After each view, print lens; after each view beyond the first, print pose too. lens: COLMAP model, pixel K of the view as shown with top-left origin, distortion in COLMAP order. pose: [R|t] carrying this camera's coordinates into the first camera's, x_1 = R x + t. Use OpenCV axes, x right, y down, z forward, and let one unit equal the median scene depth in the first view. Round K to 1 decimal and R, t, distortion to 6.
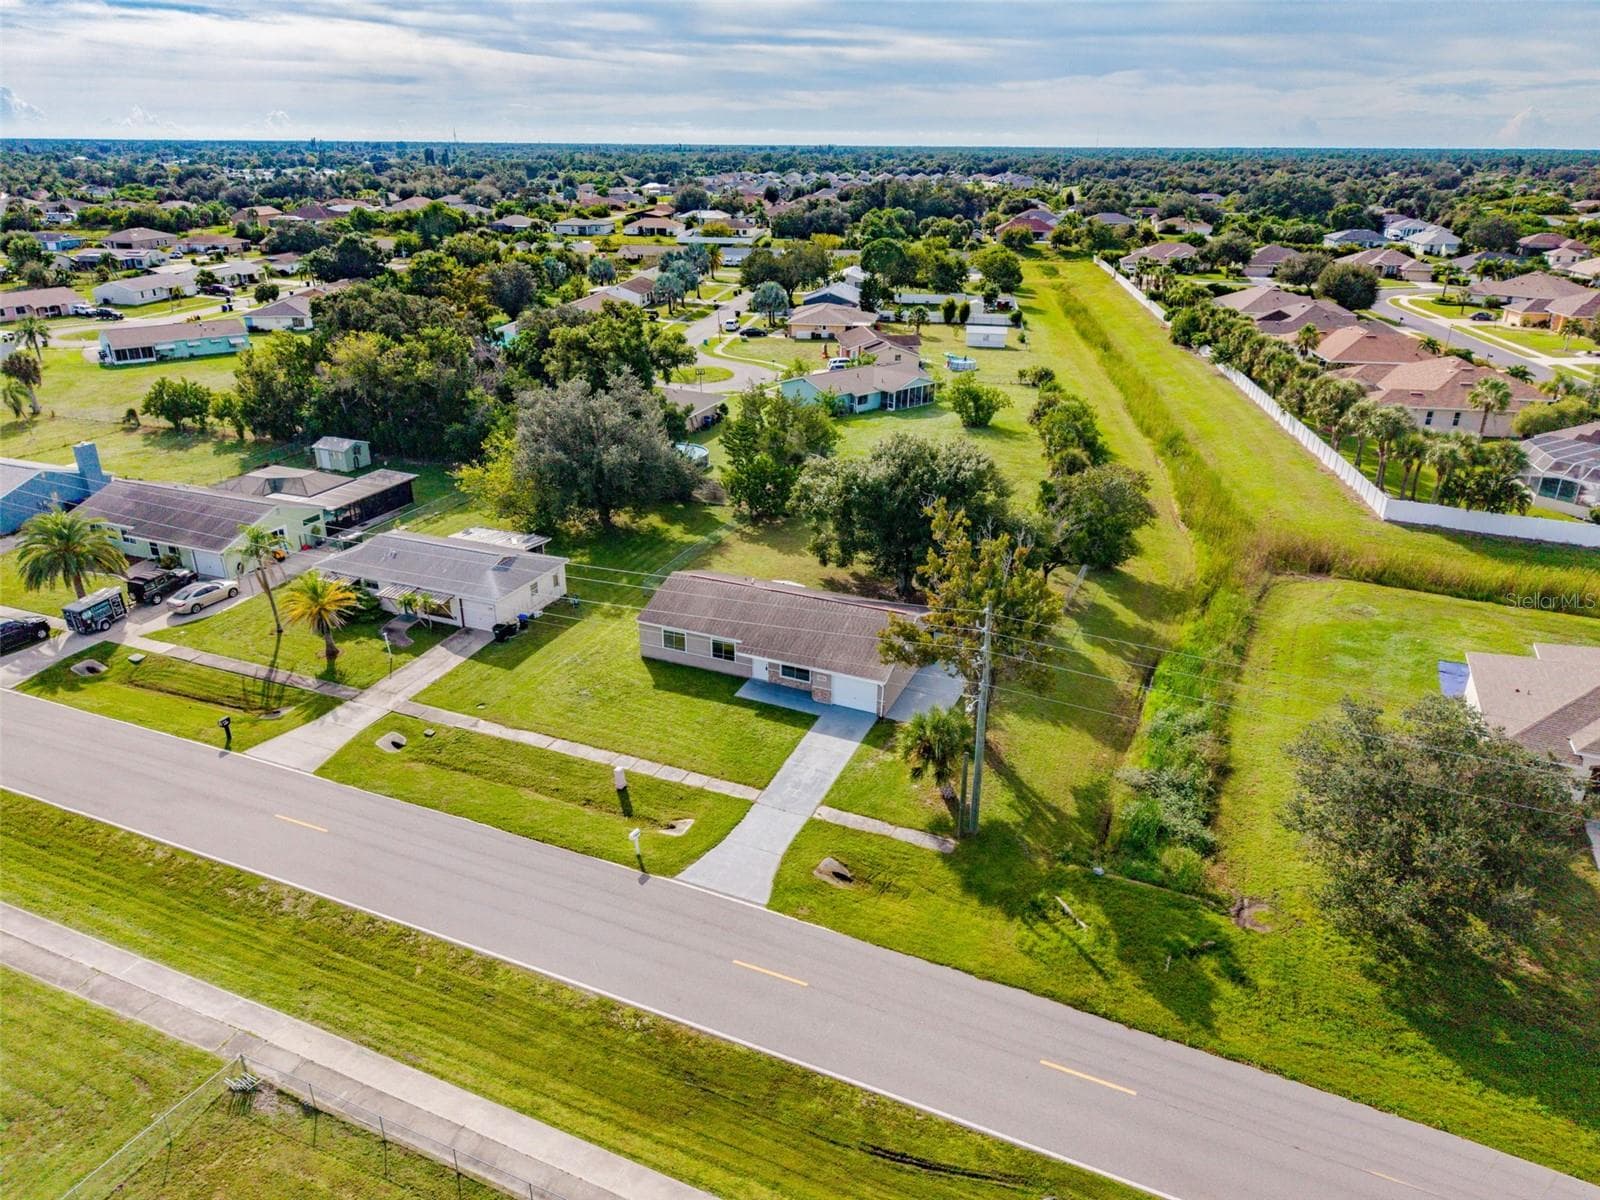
lens RADIAL K [[1053.4, 0, 800.0], [0, 1053.4, 600.0], [0, 0, 1]] dist [0.002177, 0.001046]
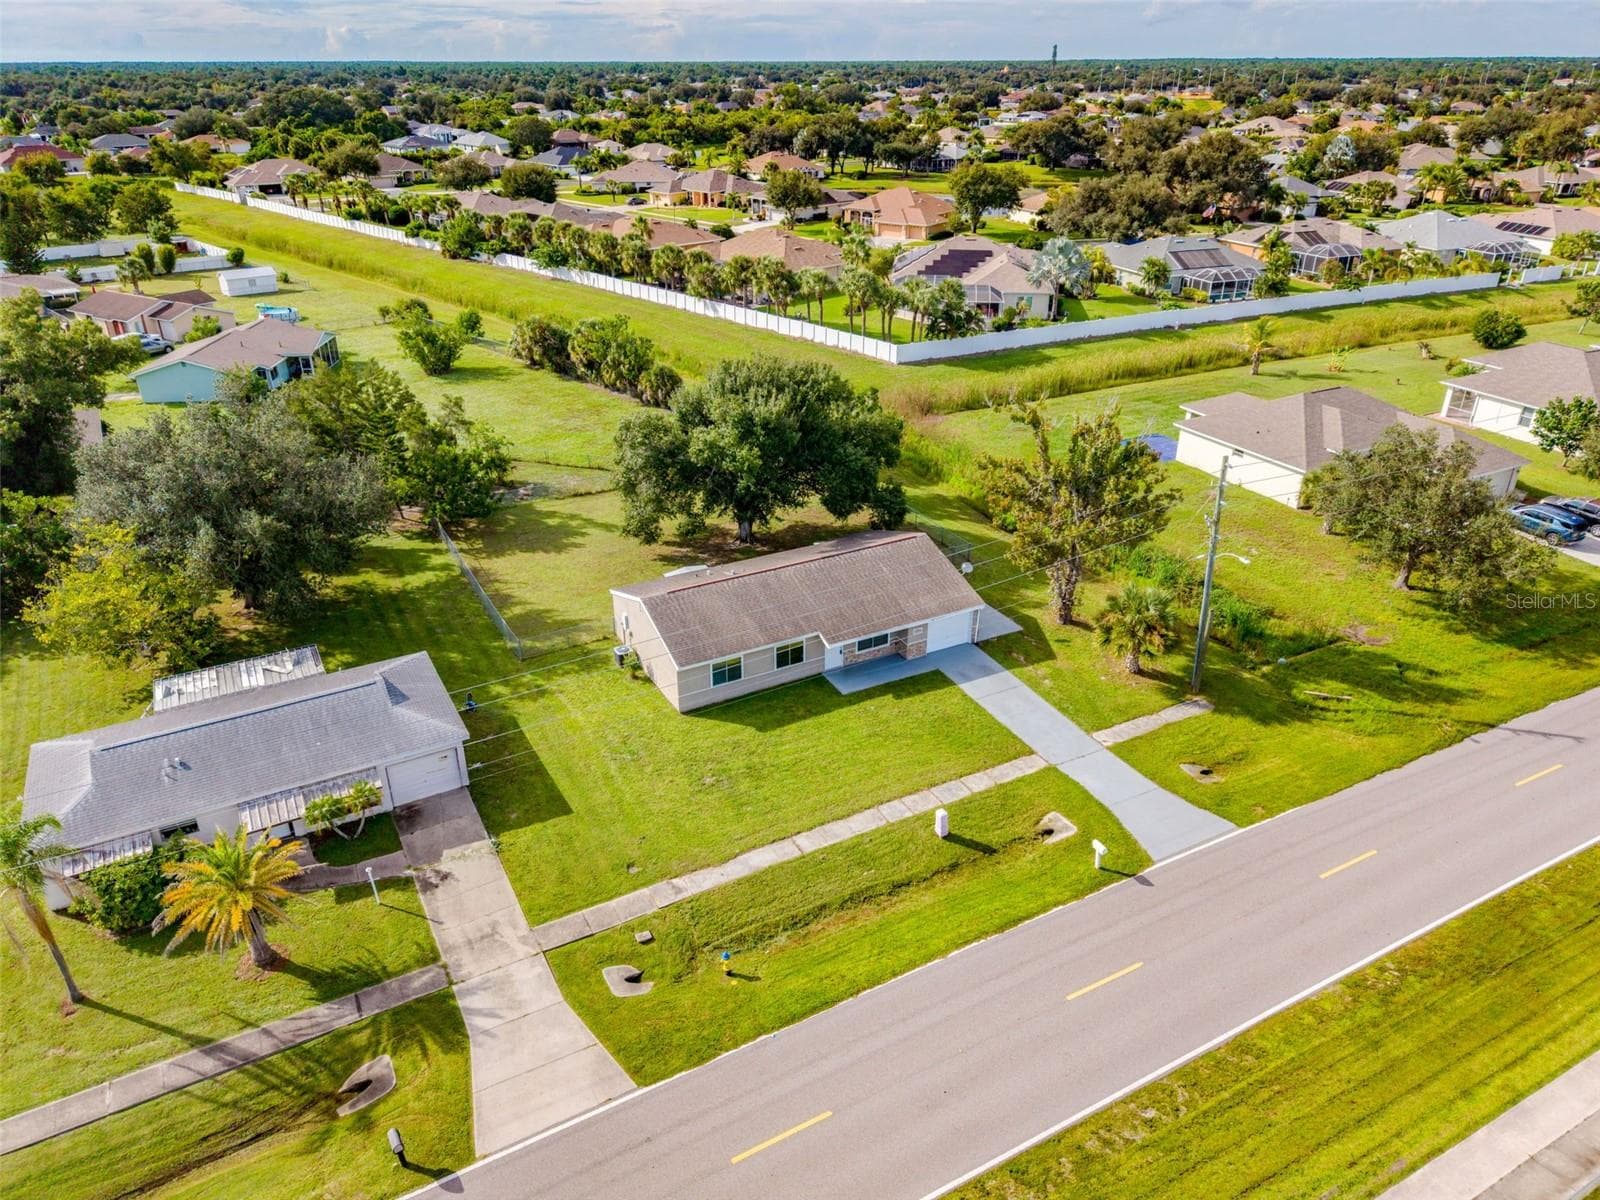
lens RADIAL K [[1053.4, 0, 800.0], [0, 1053.4, 600.0], [0, 0, 1]] dist [0.002177, 0.001046]
pose [[0.621595, -0.360523, 0.695444, -0.619487], [0.311625, 0.928329, 0.202718, -0.153370], [-0.718686, 0.090709, 0.689393, 0.440388]]
